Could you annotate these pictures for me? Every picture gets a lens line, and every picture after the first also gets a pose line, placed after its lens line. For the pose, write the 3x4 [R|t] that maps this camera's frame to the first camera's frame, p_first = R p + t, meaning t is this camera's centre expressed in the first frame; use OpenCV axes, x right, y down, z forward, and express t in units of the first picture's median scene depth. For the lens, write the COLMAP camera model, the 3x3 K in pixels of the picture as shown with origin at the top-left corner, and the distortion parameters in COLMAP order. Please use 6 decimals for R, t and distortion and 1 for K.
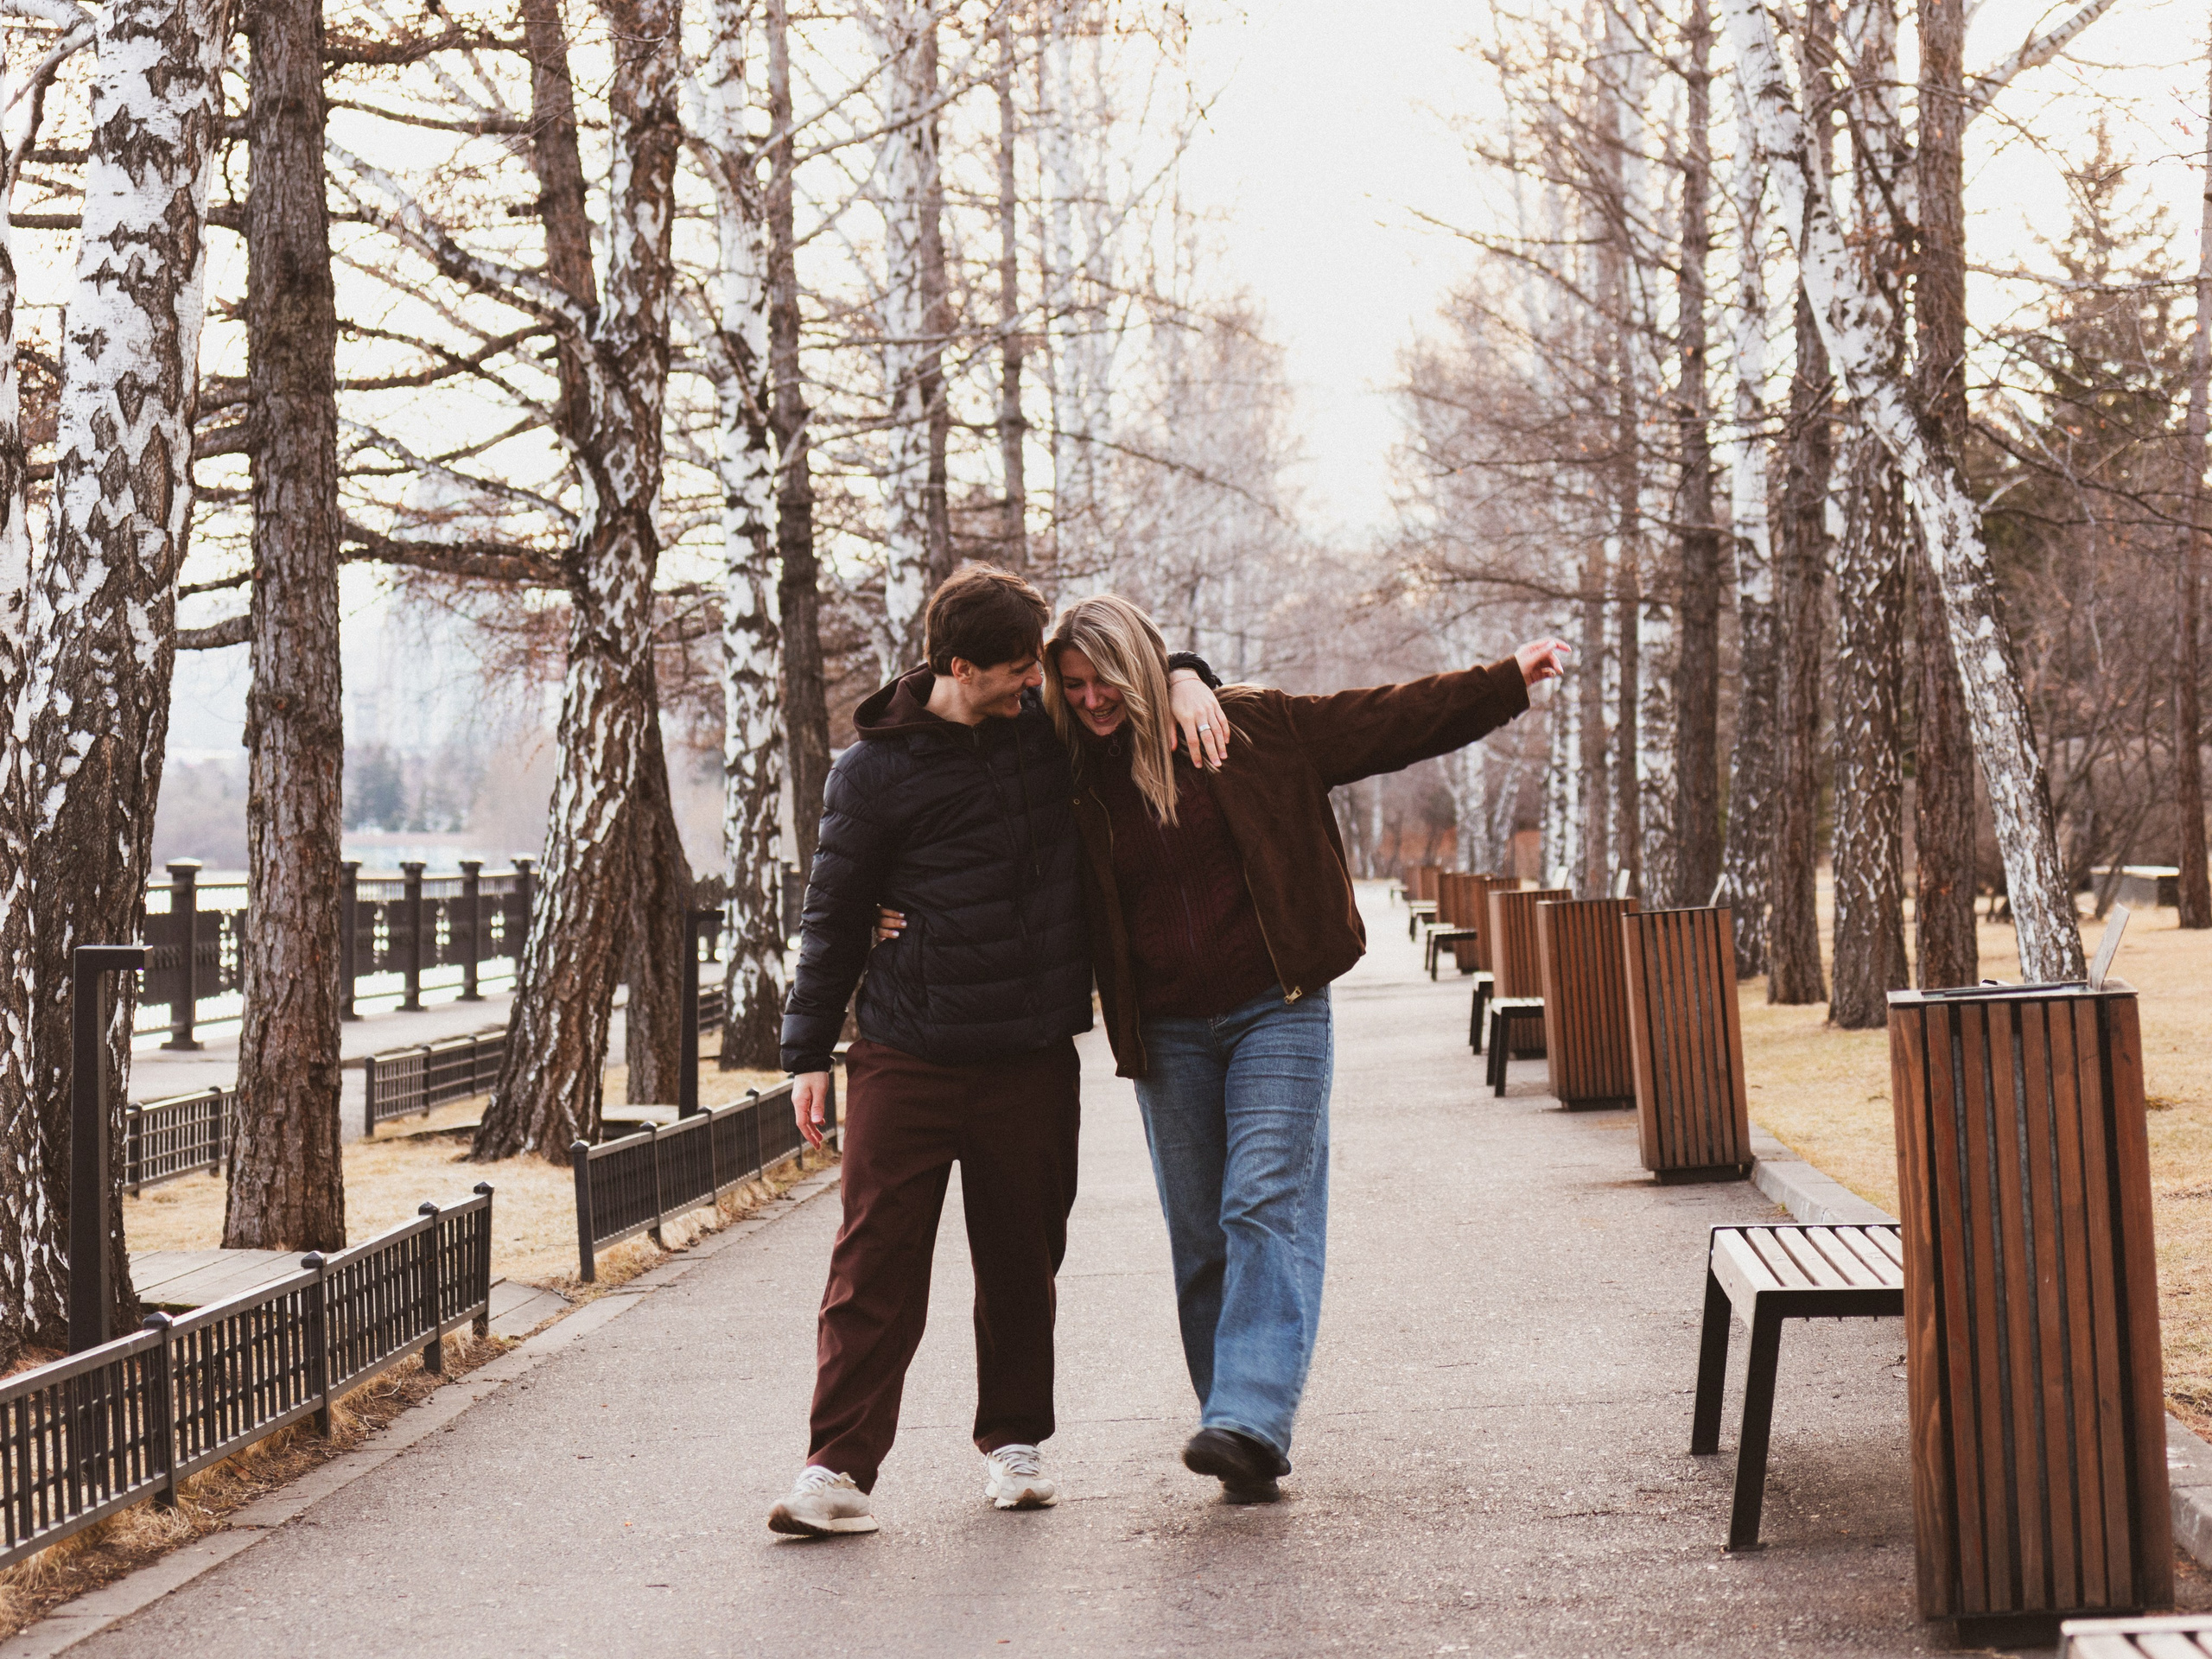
lens RADIAL K [[5507.3, 0, 1106.0], [0, 5507.3, 829.5], [0, 0, 1]] dist [-0.407597, 0.386624]
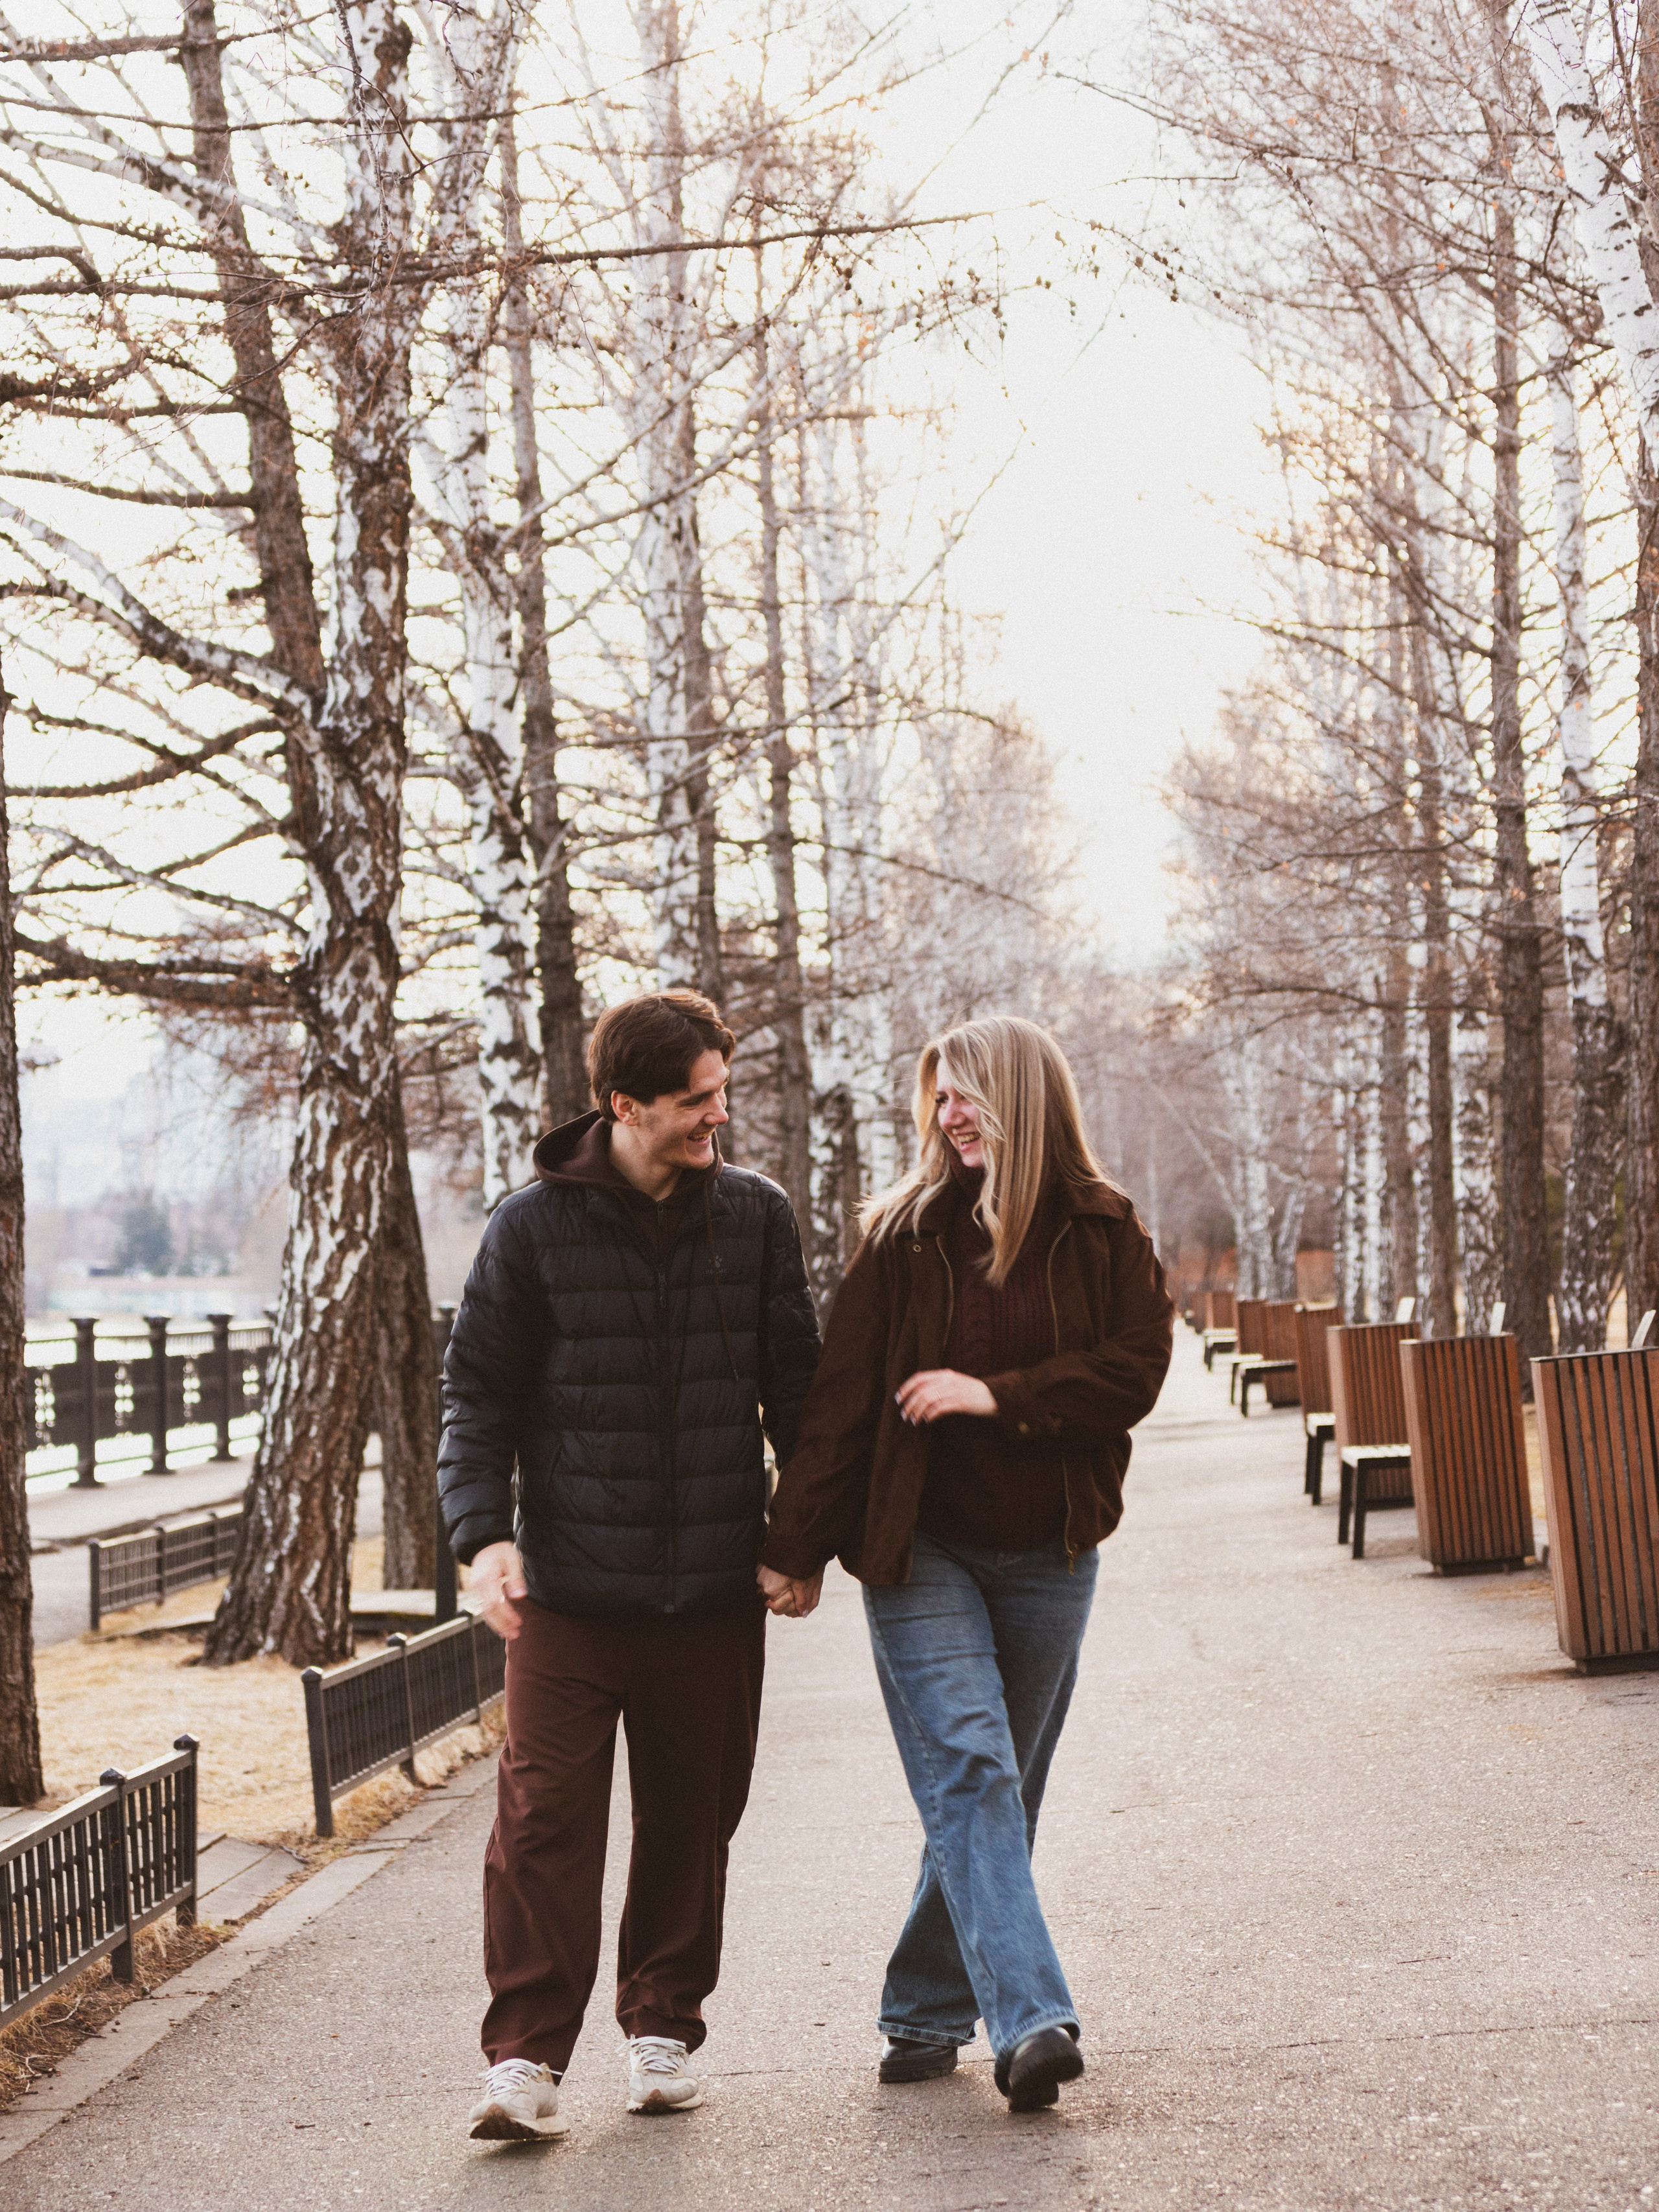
lens RADIAL K [[5507.1, 0, 743.9], [0, 5507.1, 1156.7], [0, 0, 1]] dist [-0.407597, 0.386624]
pose [[0.999456, -0.023316, -0.023321, -0.006871], [0.022872, 0.999556, -0.019120, -0.002271], [0.023757, 0.018576, 0.999545, 0.124770]]
